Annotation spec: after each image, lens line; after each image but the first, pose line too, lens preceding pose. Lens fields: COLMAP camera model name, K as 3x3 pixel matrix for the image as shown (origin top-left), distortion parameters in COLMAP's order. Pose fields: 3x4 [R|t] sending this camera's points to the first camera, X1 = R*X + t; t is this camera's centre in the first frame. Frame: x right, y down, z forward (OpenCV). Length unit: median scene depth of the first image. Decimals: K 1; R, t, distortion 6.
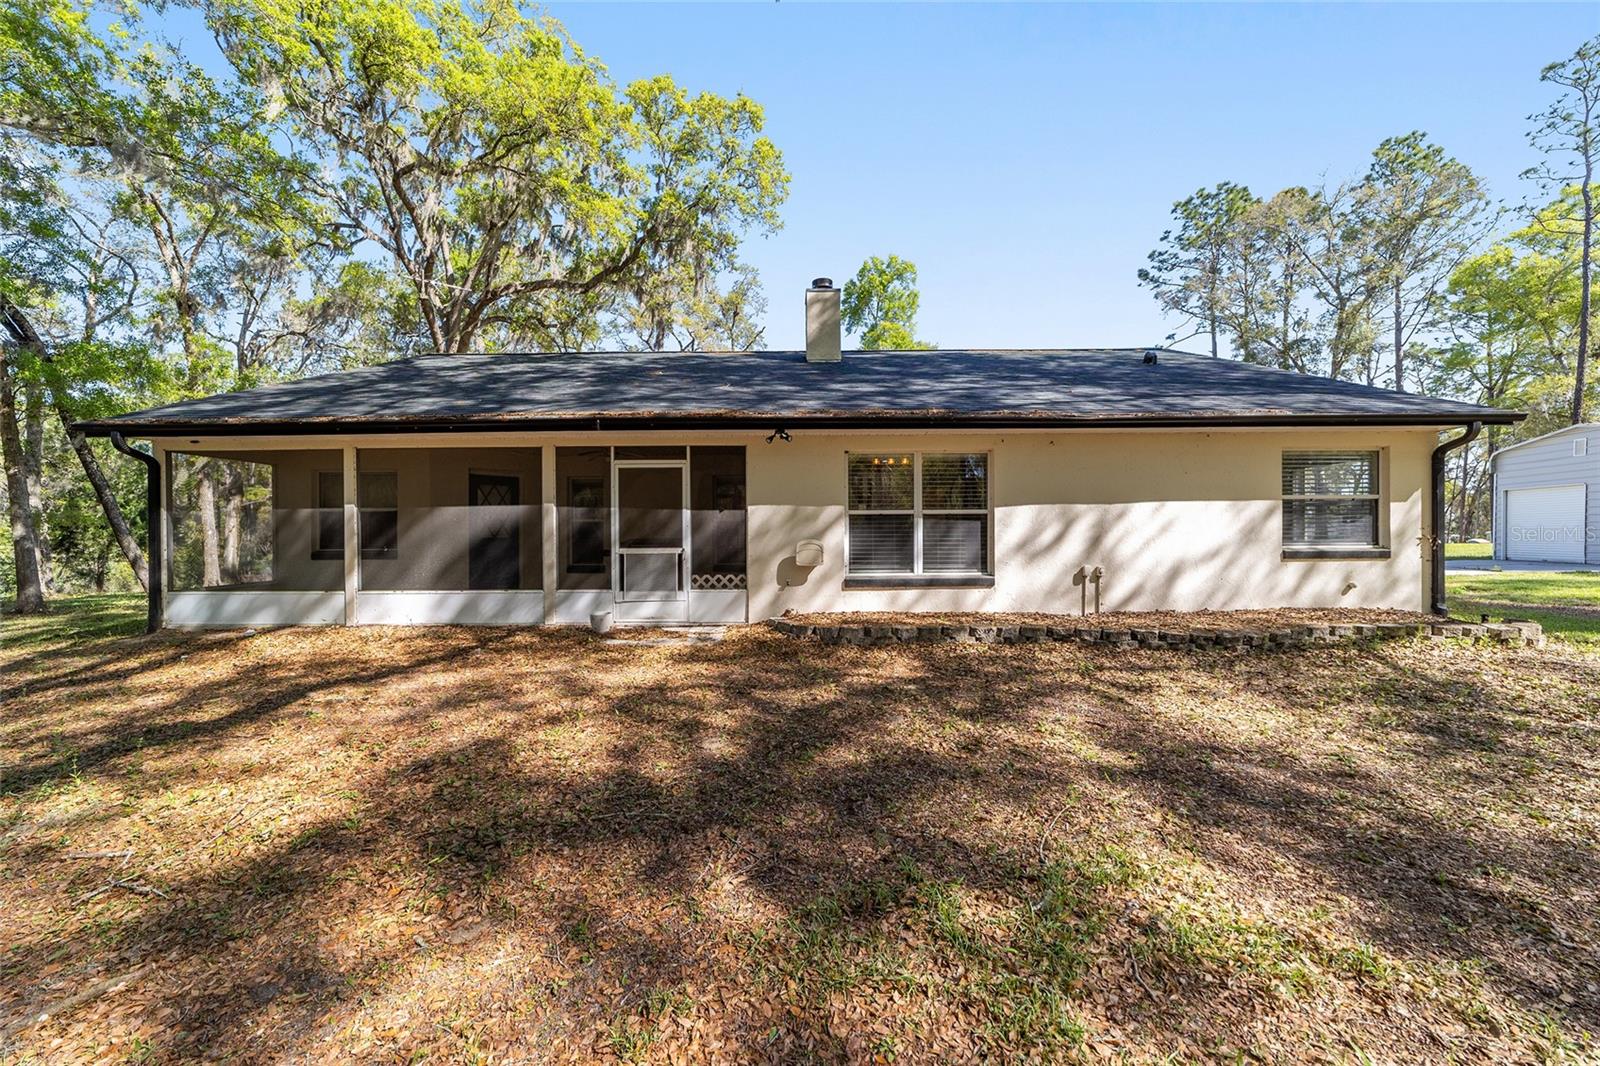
lens RADIAL K [[610.3, 0, 801.2], [0, 610.3, 539.3], [0, 0, 1]] dist [-0.008995, 0.005420]
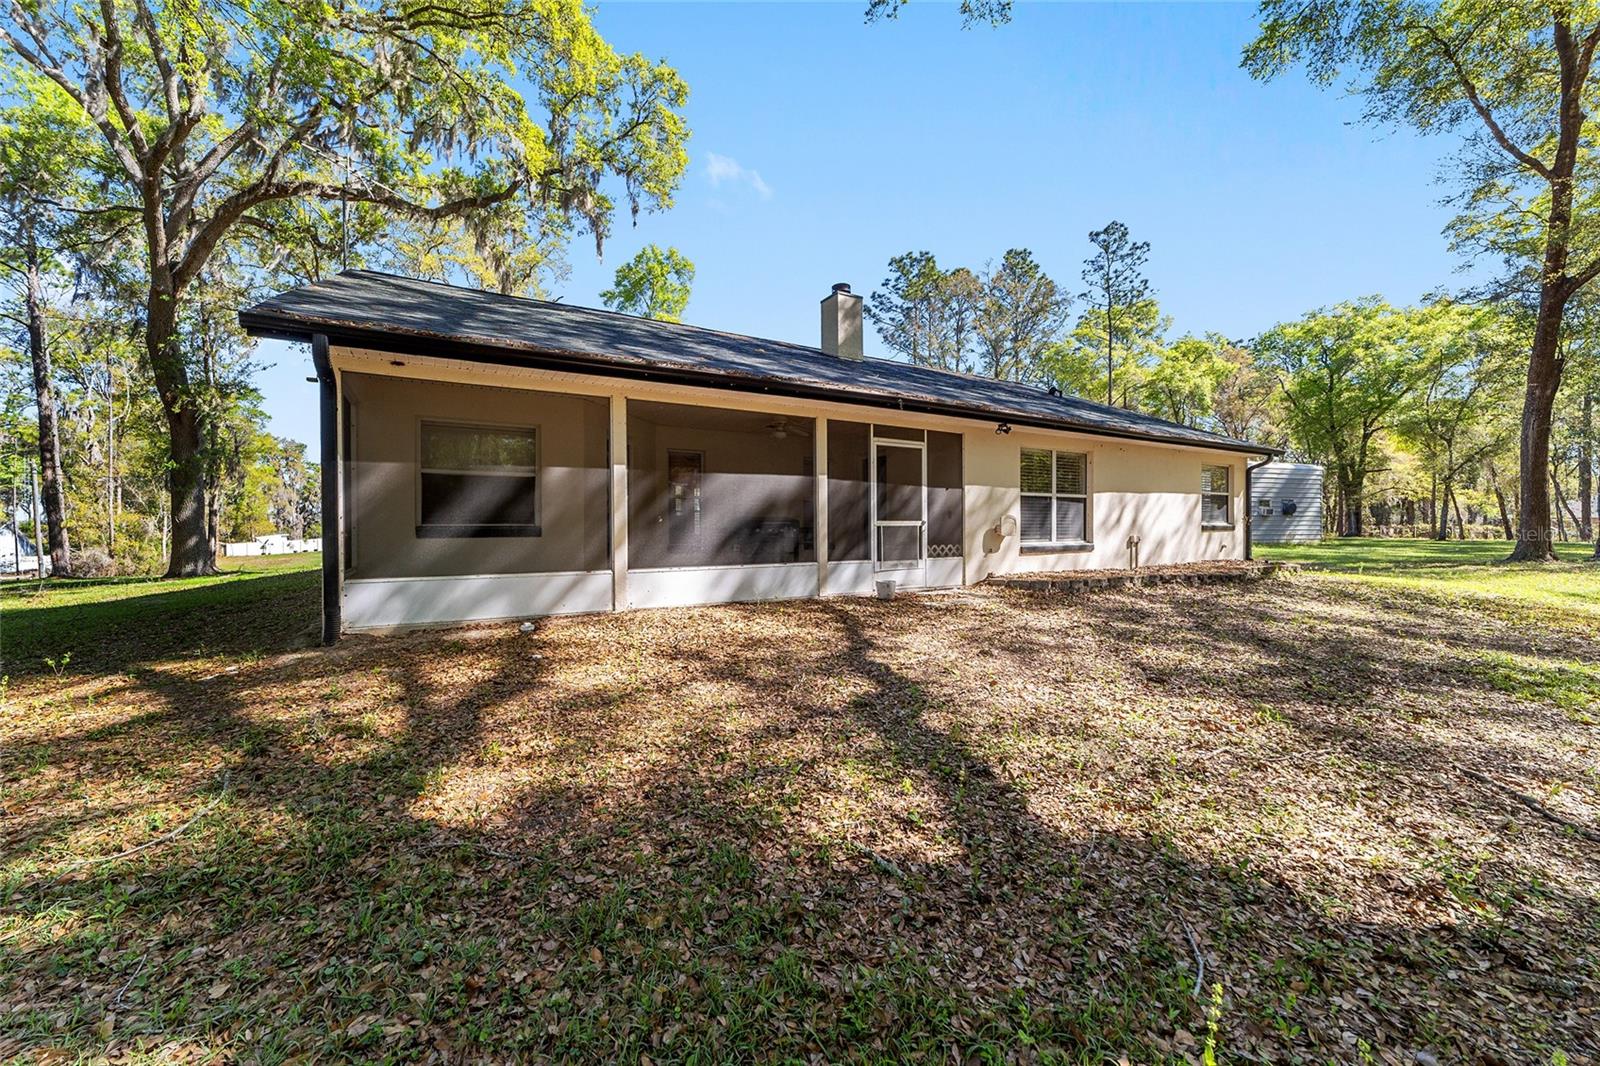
lens RADIAL K [[610.3, 0, 810.8], [0, 610.3, 531.2], [0, 0, 1]] dist [-0.008995, 0.005420]
pose [[0.851153, -0.000334, 0.524918, -0.952949], [0.001667, 0.999996, -0.002067, 0.035036], [-0.524915, 0.002634, 0.851151, 0.157220]]
